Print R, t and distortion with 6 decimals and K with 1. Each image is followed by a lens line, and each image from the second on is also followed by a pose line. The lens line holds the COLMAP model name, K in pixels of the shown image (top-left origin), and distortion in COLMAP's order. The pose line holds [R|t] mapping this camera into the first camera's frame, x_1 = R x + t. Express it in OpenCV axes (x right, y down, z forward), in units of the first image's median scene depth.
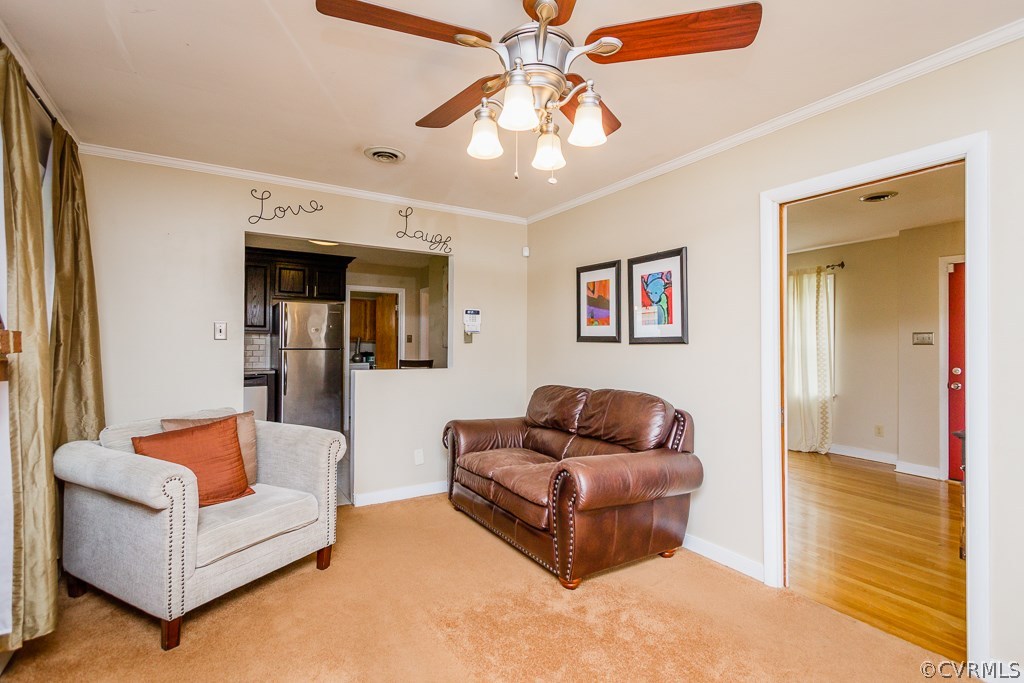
lens RADIAL K [[468.2, 0, 499.6], [0, 468.2, 341.8], [0, 0, 1]] dist [-0.000240, -0.000189]
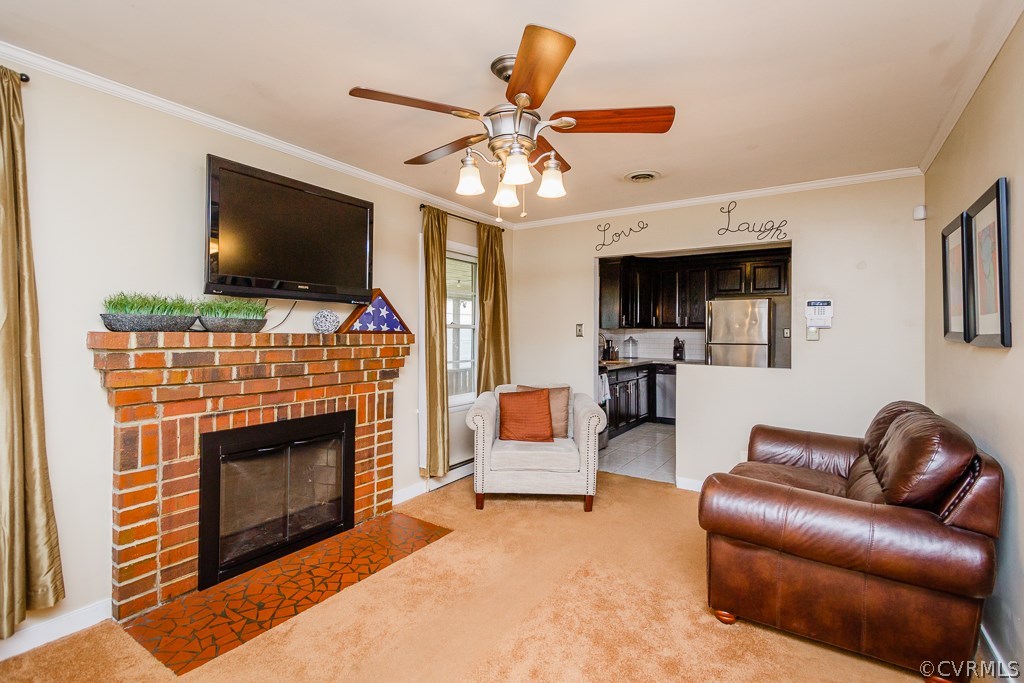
lens RADIAL K [[477.9, 0, 516.0], [0, 477.9, 332.6], [0, 0, 1]] dist [0.000185, -0.000362]
pose [[0.451263, -0.005776, -0.892372, 0.424025], [0.002077, 0.999983, -0.005422, -0.007128], [0.892388, 0.000593, 0.451268, 0.122752]]
